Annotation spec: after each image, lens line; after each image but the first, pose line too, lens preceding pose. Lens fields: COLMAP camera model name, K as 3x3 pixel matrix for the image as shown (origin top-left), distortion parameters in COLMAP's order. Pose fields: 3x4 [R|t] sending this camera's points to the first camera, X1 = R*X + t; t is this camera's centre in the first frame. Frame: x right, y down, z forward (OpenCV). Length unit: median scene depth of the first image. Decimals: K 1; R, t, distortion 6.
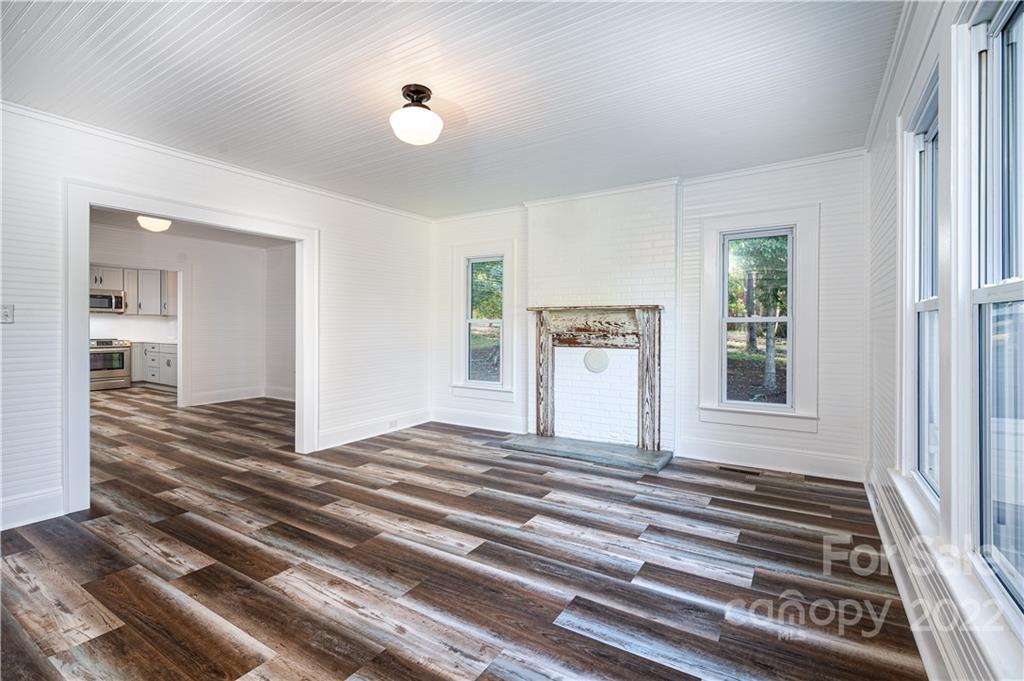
lens RADIAL K [[461.6, 0, 514.7], [0, 461.6, 331.8], [0, 0, 1]] dist [-0.000638, -0.001224]
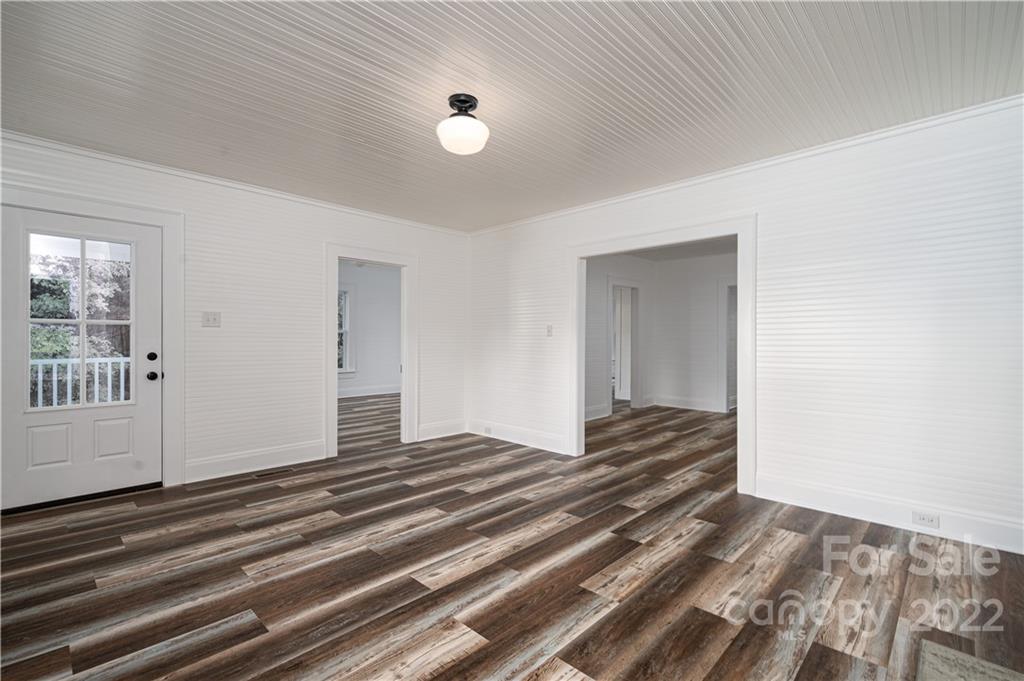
lens RADIAL K [[461.6, 0, 513.4], [0, 461.6, 340.5], [0, 0, 1]] dist [-0.000638, -0.001224]
pose [[-0.205445, 0.003342, -0.978663, 0.742417], [-0.010713, 0.999927, 0.005664, -0.010610], [0.978610, 0.011648, -0.205394, 1.329556]]
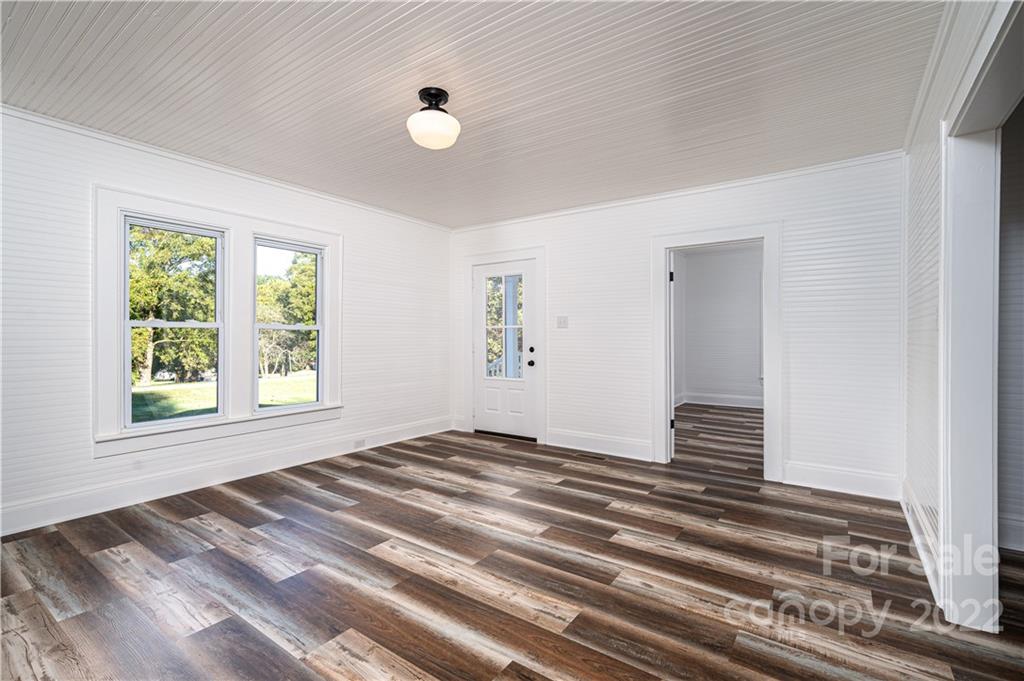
lens RADIAL K [[461.6, 0, 511.1], [0, 461.6, 337.7], [0, 0, 1]] dist [-0.000638, -0.001224]
pose [[-0.998423, 0.000409, 0.056131, -0.434543], [0.000948, 0.999954, 0.009580, -0.013436], [-0.056124, 0.009618, -0.998377, 1.993083]]
